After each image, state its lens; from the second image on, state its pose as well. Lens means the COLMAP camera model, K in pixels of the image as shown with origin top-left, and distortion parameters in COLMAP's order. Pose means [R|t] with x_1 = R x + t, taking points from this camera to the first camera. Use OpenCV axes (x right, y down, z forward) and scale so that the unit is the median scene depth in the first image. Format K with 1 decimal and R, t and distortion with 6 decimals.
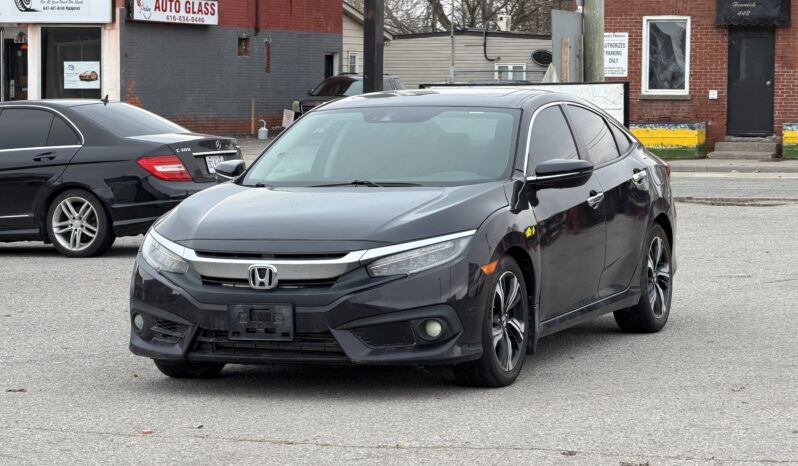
lens RADIAL K [[2424.5, 0, 406.0], [0, 2424.5, 232.8], [0, 0, 1]] dist [0.248919, 0.000000]
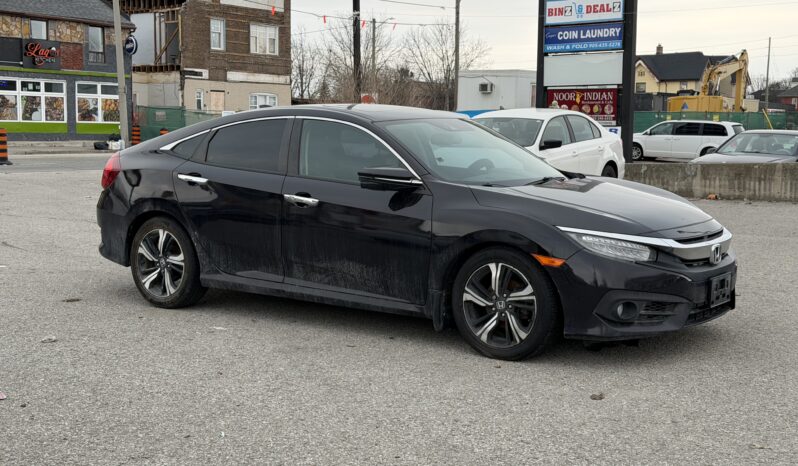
lens RADIAL K [[1118.1, 0, 403.0], [0, 1118.1, 234.7], [0, 0, 1]] dist [0.100583, 0.000000]
pose [[0.251600, -0.094579, 0.963199, -0.606948], [0.048053, 0.995207, 0.085170, -0.044998], [-0.966638, 0.024856, 0.254939, 0.929692]]
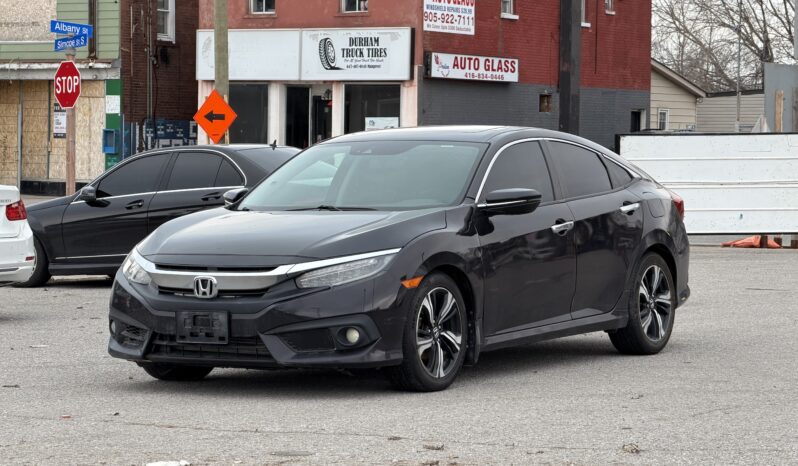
lens RADIAL K [[2424.5, 0, 395.8], [0, 2424.5, 234.4], [0, 0, 1]] dist [0.248919, 0.000000]
pose [[0.986539, 0.010878, -0.163166, 0.195626], [-0.014862, 0.999620, -0.023212, 0.017090], [0.162852, 0.025324, 0.986325, -0.090668]]
